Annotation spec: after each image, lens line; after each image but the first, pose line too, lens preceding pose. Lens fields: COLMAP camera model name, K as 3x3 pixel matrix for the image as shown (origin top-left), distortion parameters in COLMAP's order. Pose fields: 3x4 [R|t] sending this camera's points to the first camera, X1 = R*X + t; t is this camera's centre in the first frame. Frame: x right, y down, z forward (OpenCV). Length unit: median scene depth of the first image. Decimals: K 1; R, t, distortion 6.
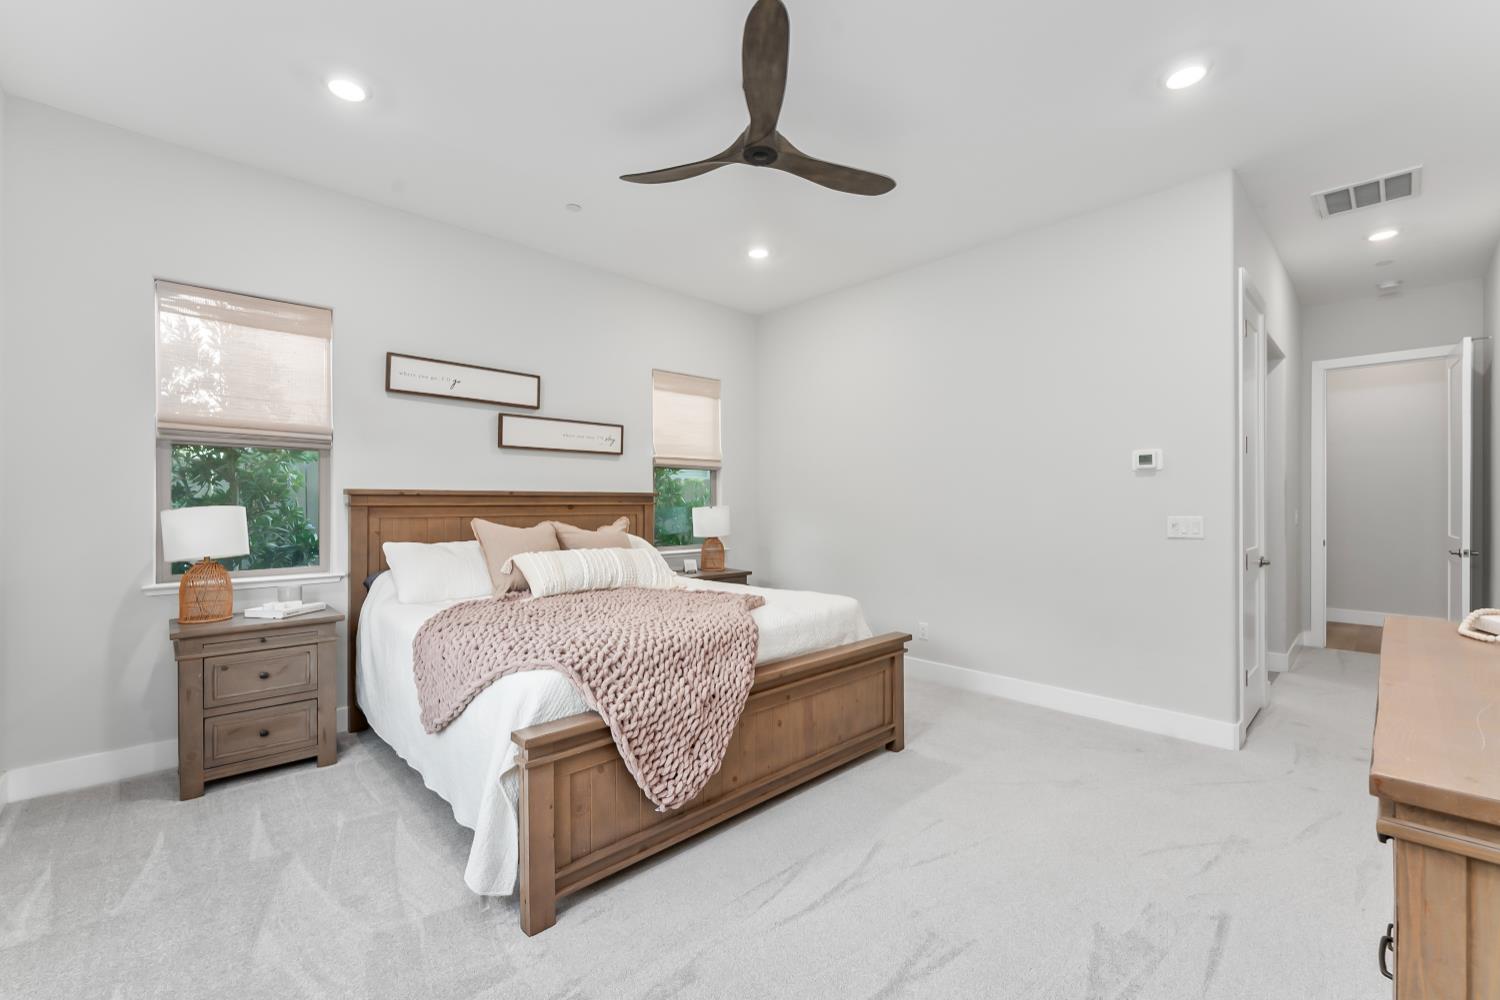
lens RADIAL K [[607.1, 0, 748.2], [0, 607.1, 503.3], [0, 0, 1]] dist [-0.000675, -0.000075]
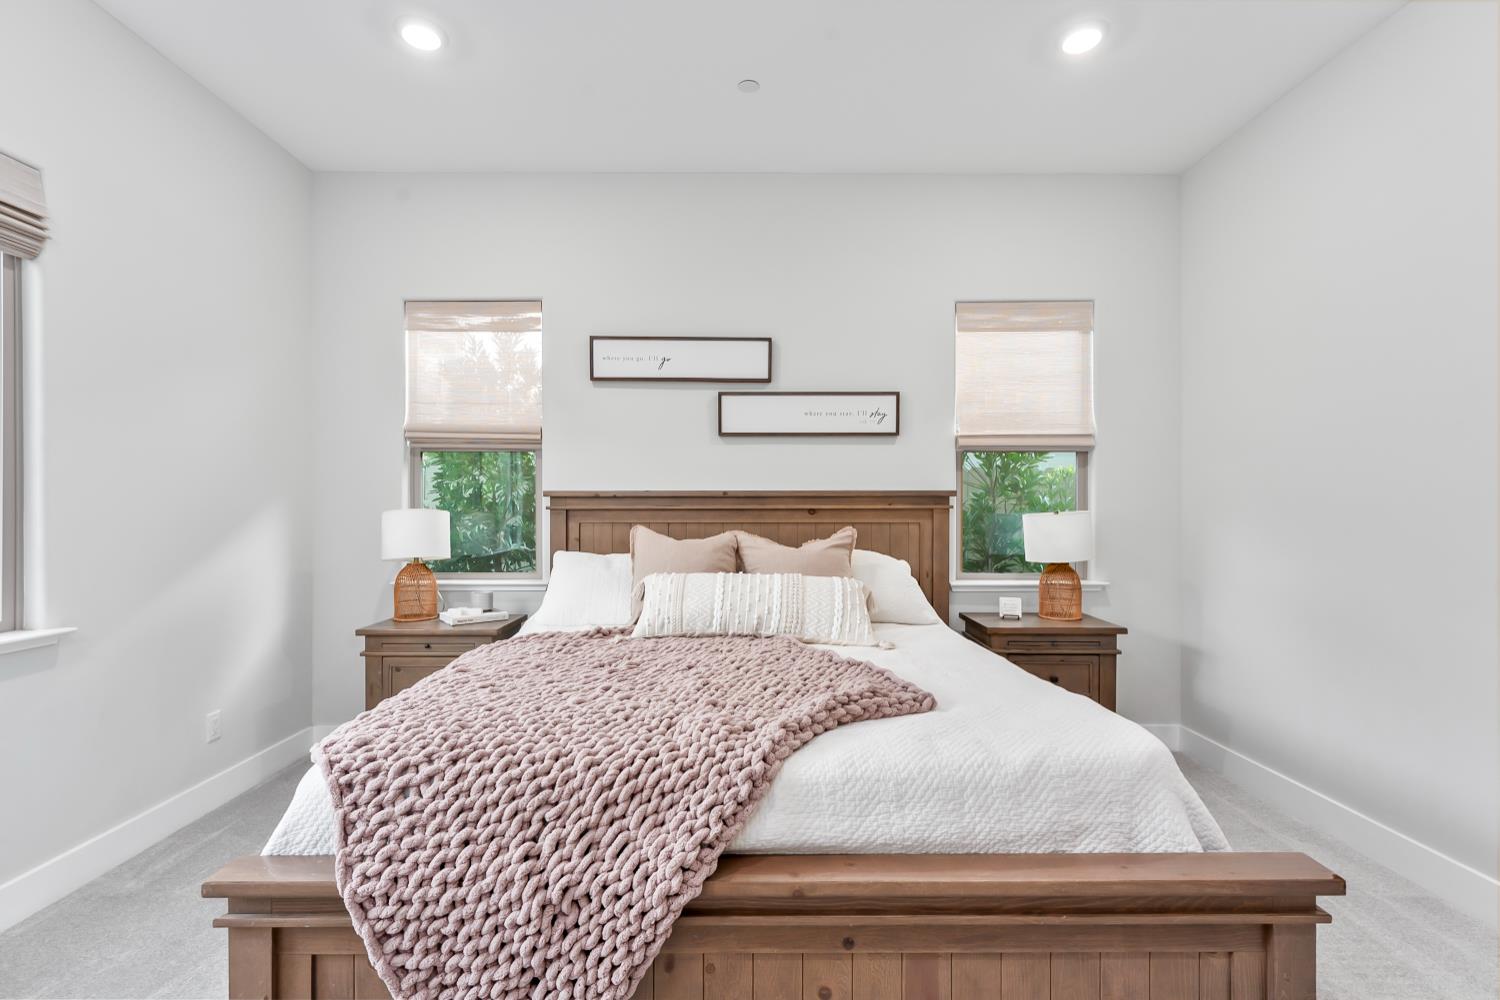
lens RADIAL K [[685.0, 0, 746.9], [0, 685.0, 508.5], [0, 0, 1]] dist [0.000946, -0.000188]
pose [[0.726859, 0.001409, -0.686785, 0.274221], [0.000639, 0.999996, 0.002727, 0.000261], [0.686786, -0.002421, 0.726855, 0.449574]]
